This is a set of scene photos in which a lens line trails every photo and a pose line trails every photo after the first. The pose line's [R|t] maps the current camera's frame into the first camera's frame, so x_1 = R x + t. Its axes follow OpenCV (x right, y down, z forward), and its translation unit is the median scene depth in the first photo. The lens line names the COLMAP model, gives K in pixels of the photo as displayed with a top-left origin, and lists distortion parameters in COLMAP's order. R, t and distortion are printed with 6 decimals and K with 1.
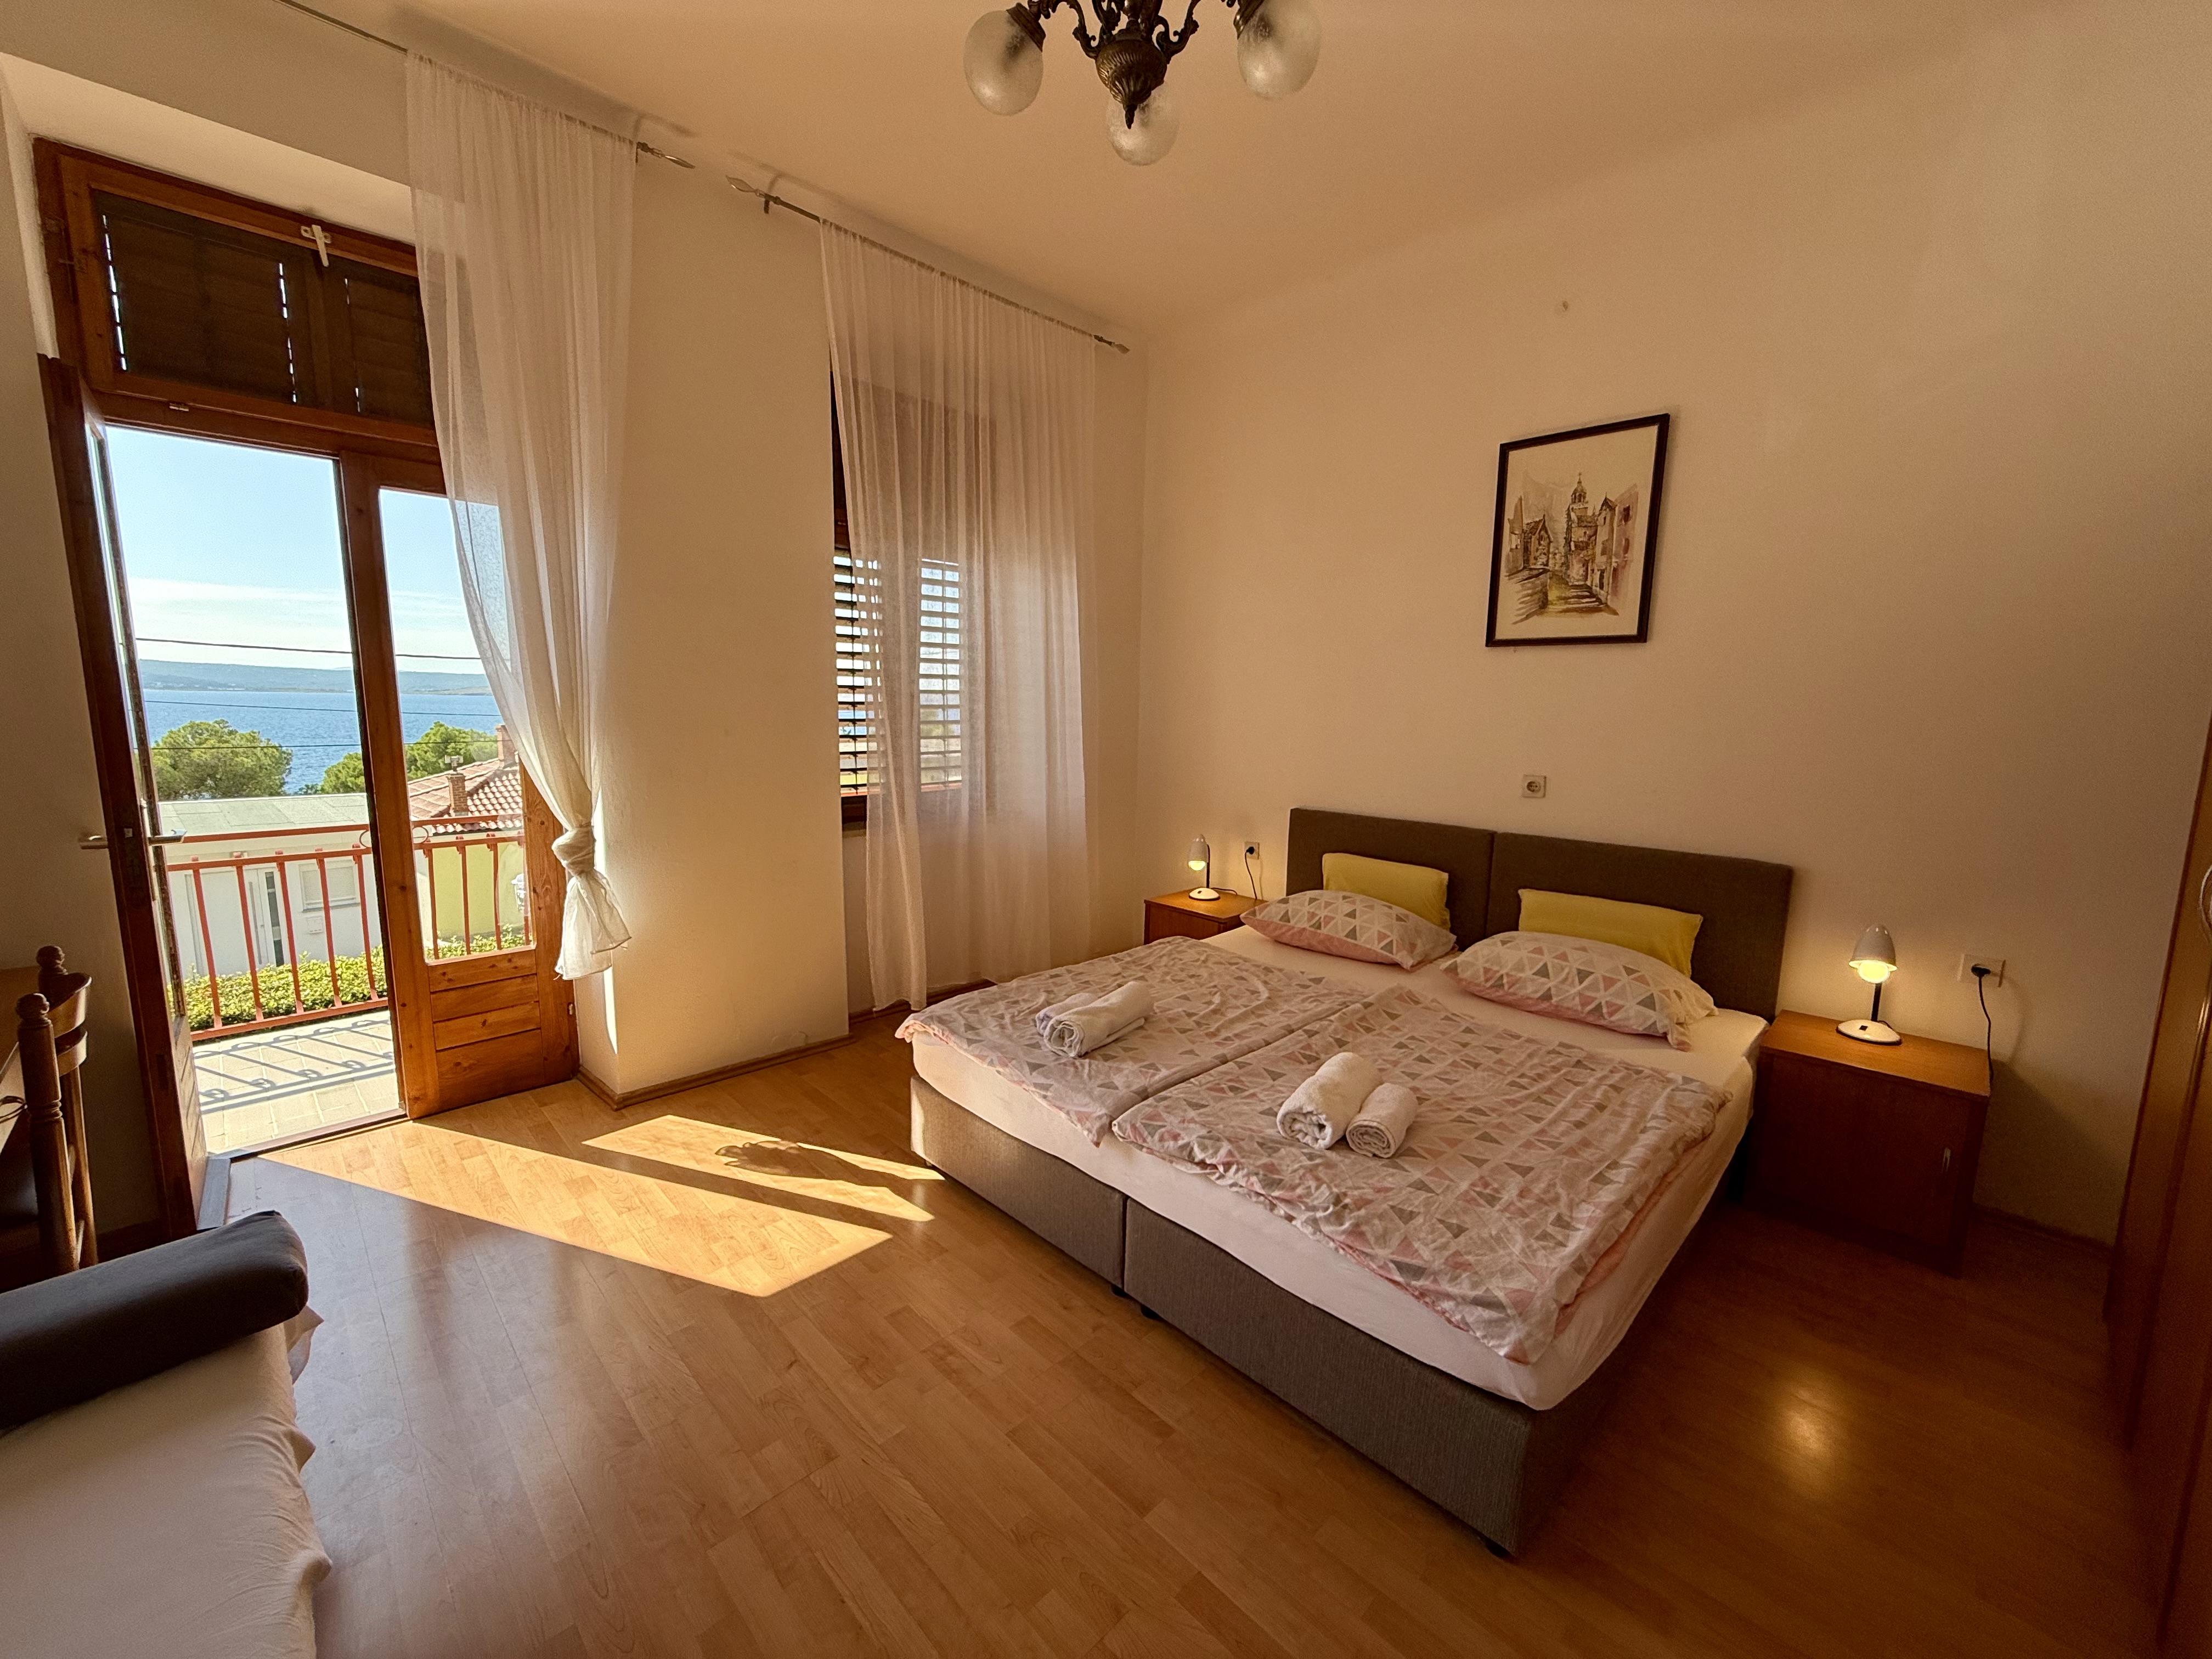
lens RADIAL K [[878.6, 0, 1102.0], [0, 878.6, 833.7], [0, 0, 1]] dist [-0.000423, 0.000211]
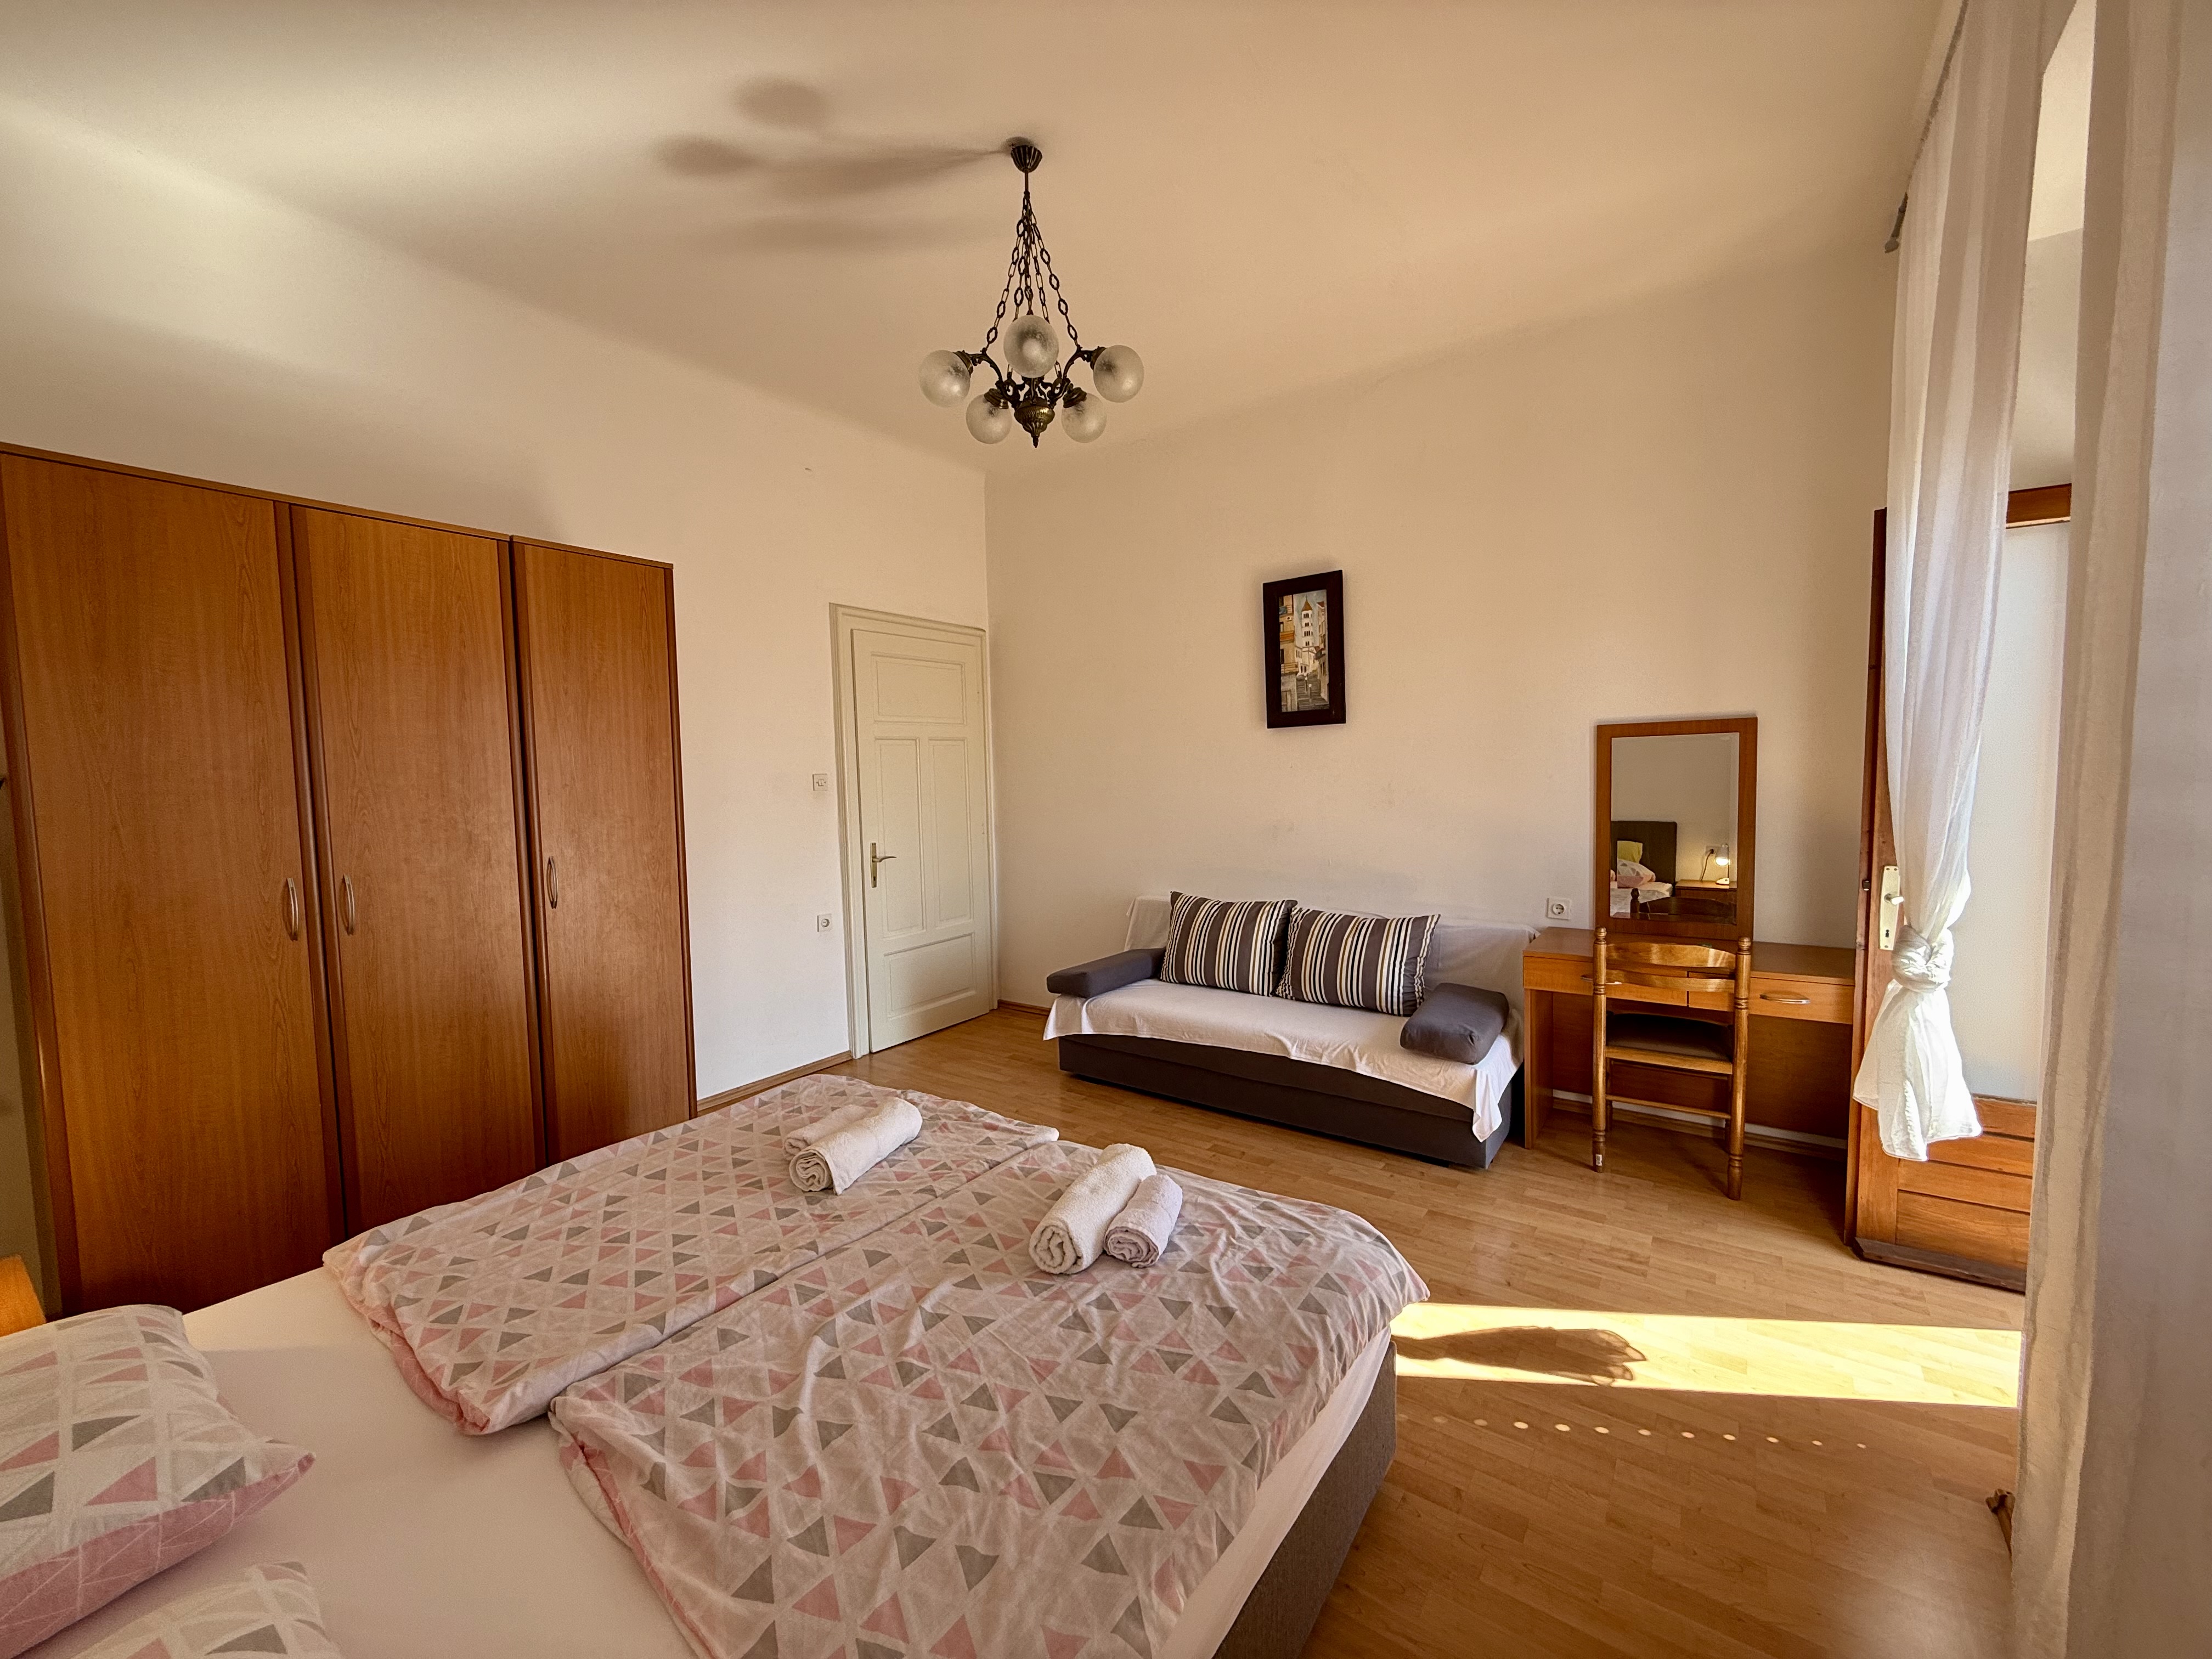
lens RADIAL K [[878.6, 0, 1098.2], [0, 878.6, 834.9], [0, 0, 1]] dist [-0.000423, 0.000211]
pose [[-0.987029, 0.013220, -0.159995, 0.107332], [-0.022126, 0.975892, 0.217129, -0.240141], [0.159009, 0.217853, -0.962942, 1.542411]]
